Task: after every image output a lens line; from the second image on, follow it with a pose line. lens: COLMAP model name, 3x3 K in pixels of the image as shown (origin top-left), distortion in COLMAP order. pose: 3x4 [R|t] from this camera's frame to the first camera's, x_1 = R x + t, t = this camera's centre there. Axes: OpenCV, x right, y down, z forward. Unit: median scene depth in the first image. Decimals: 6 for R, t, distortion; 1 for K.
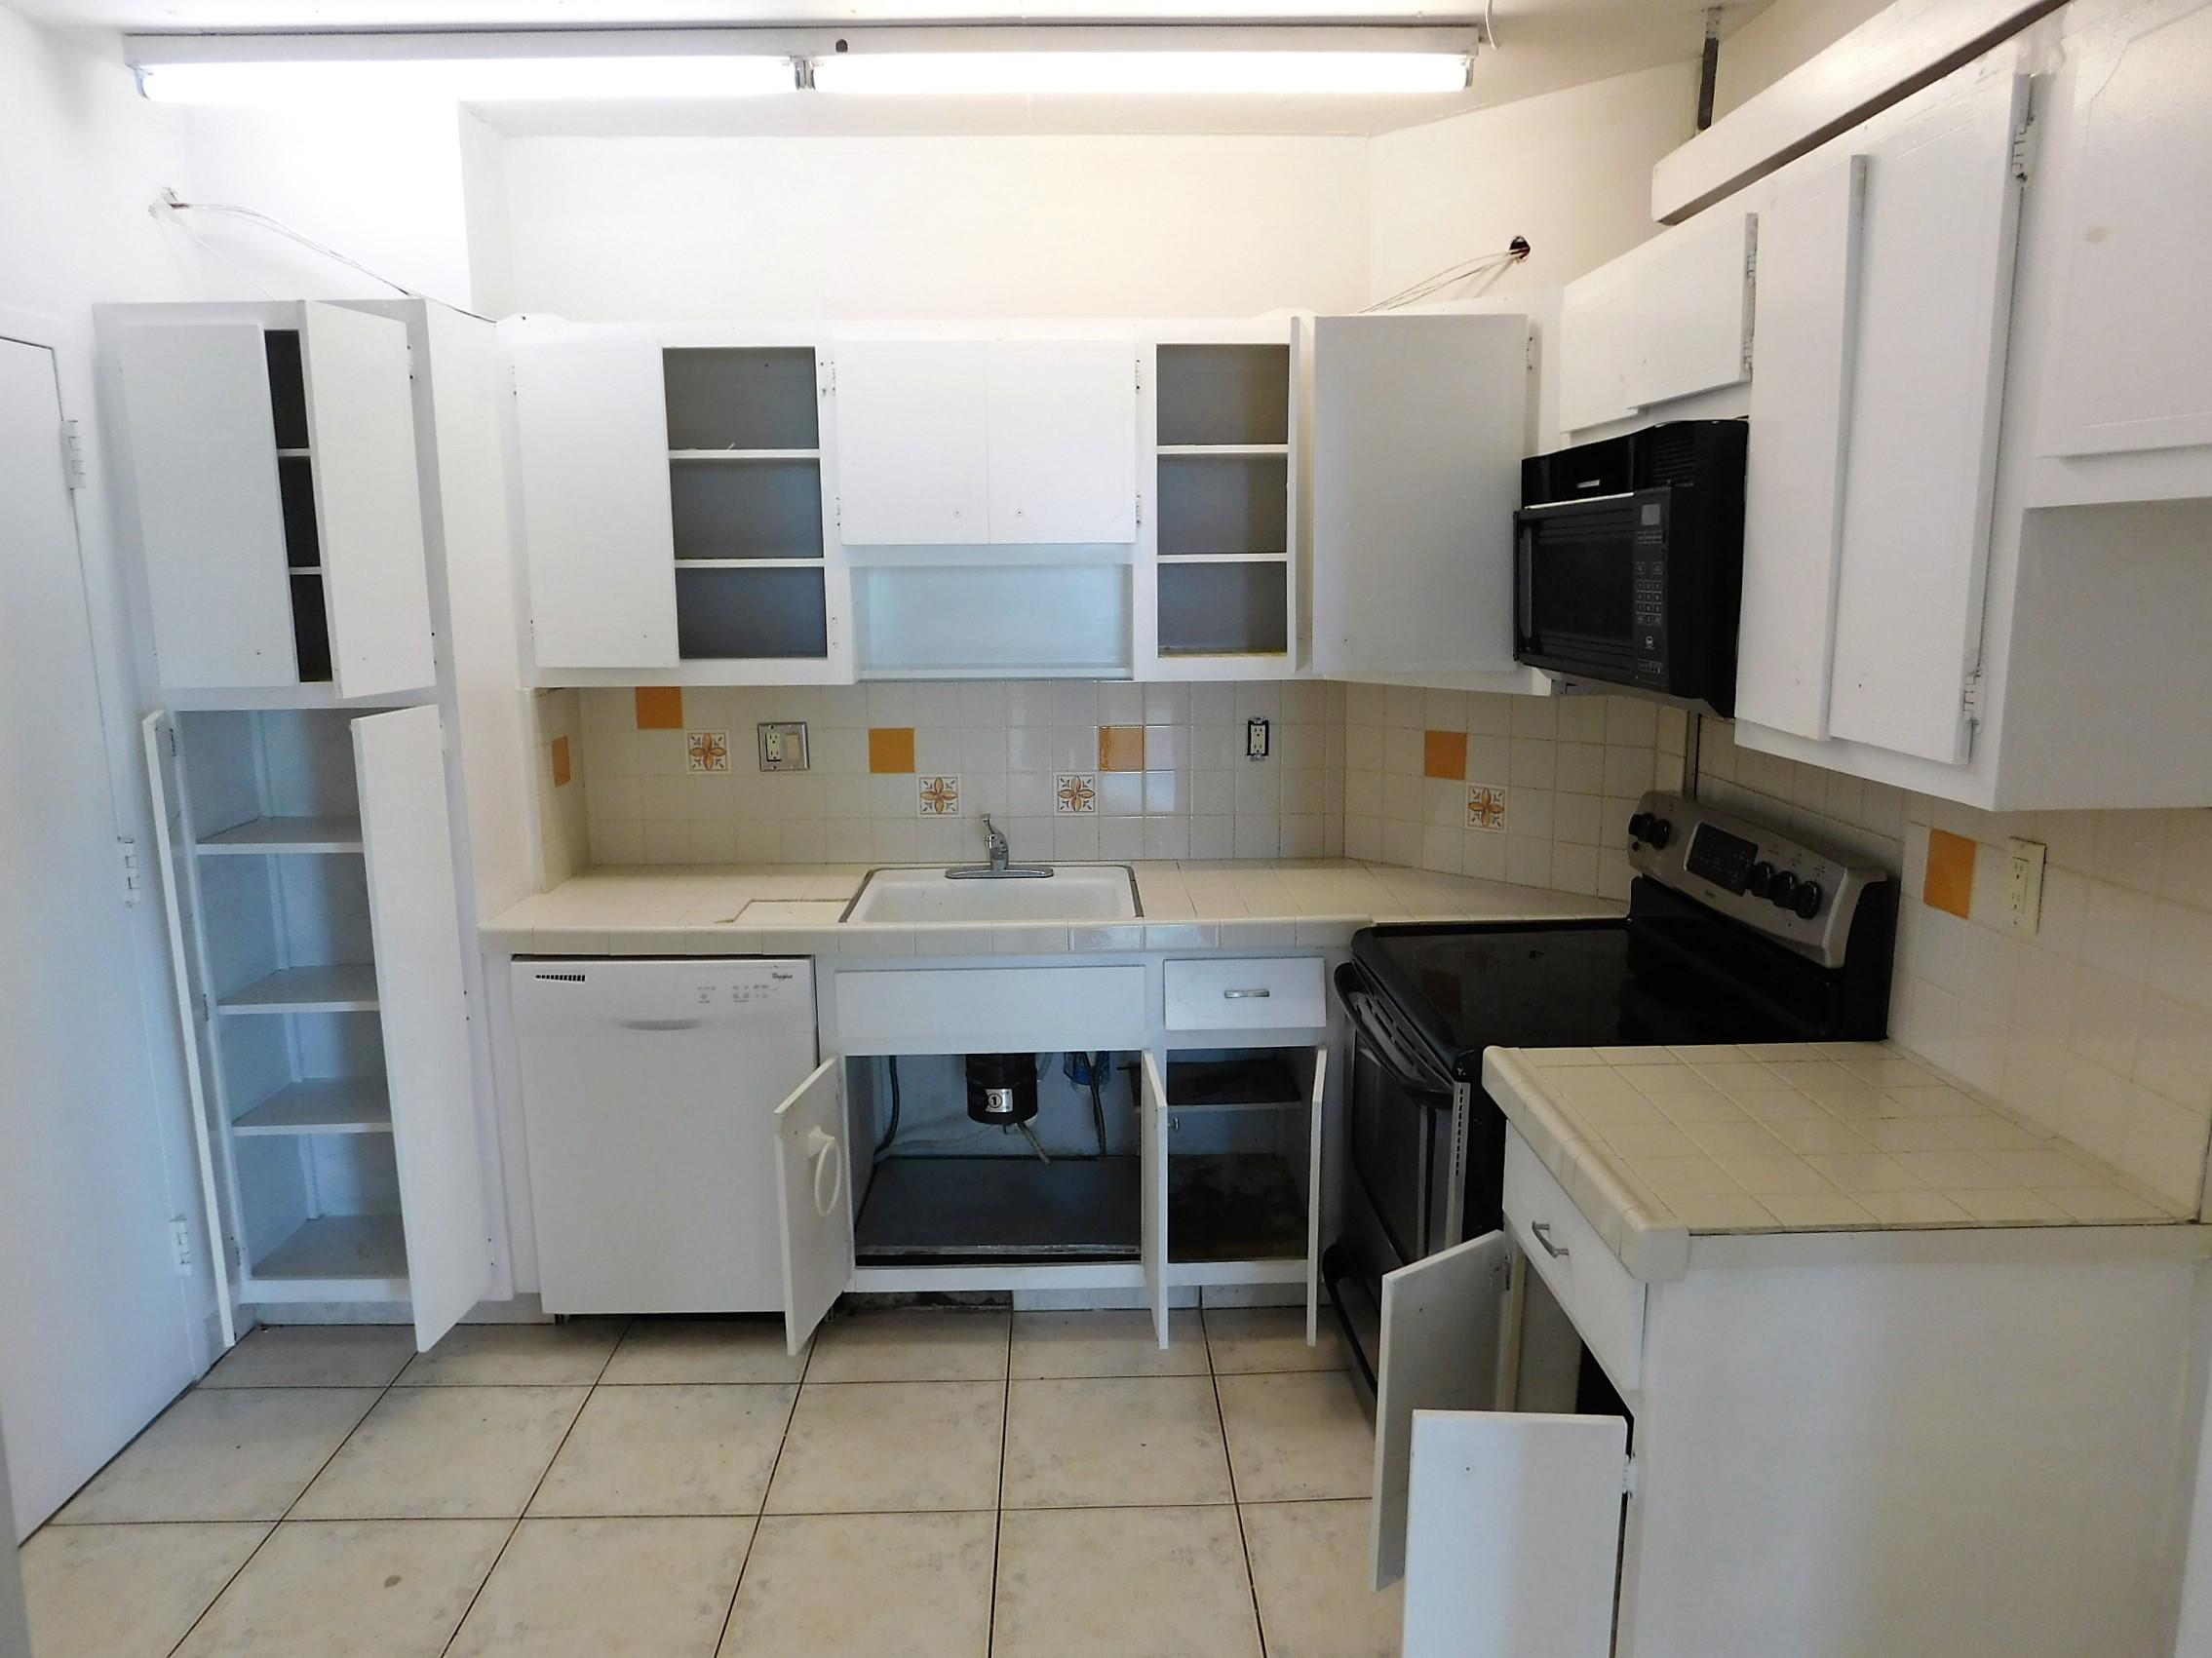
lens RADIAL K [[1463.8, 0, 1106.0], [0, 1463.8, 829.0], [0, 0, 1]] dist [-0.070355, 0.048312]
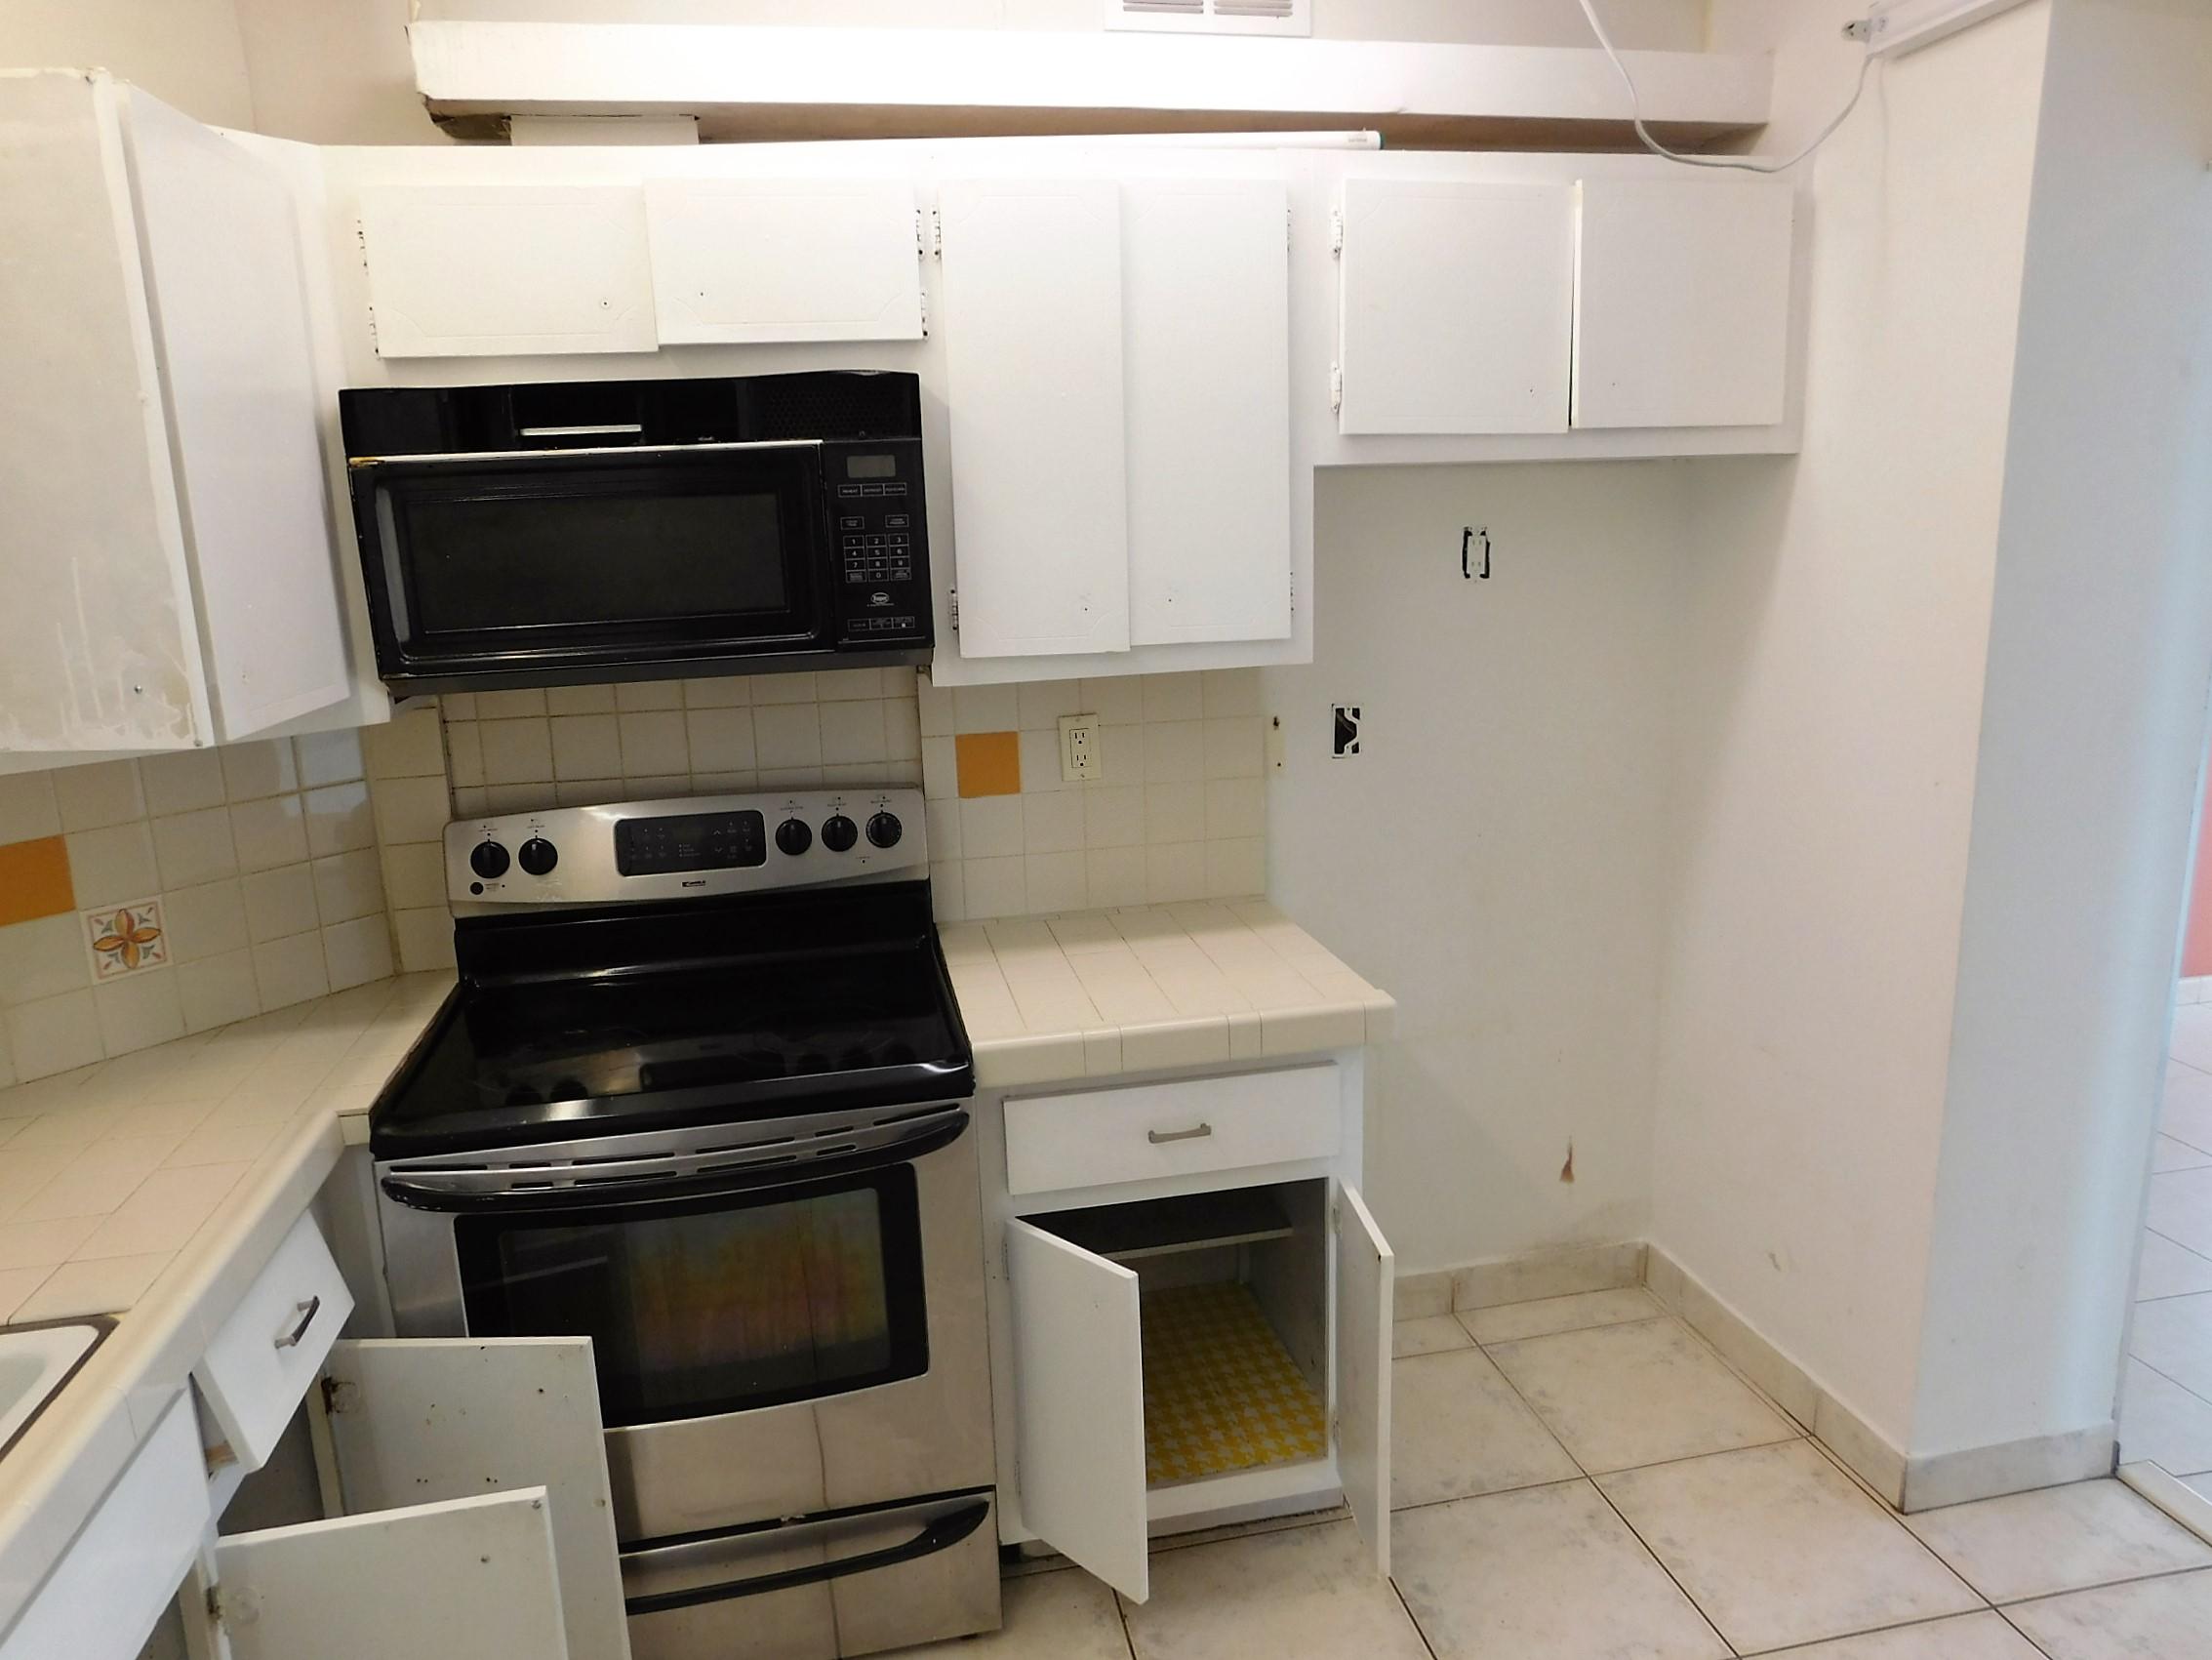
lens RADIAL K [[1464.1, 0, 1106.0], [0, 1464.1, 830.0], [0, 0, 1]] dist [-0.070355, 0.048312]
pose [[-0.170911, -0.194661, 0.965866, -0.586756], [0.211803, 0.950113, 0.228965, -0.162704], [-0.962252, 0.243705, -0.121155, 0.947337]]
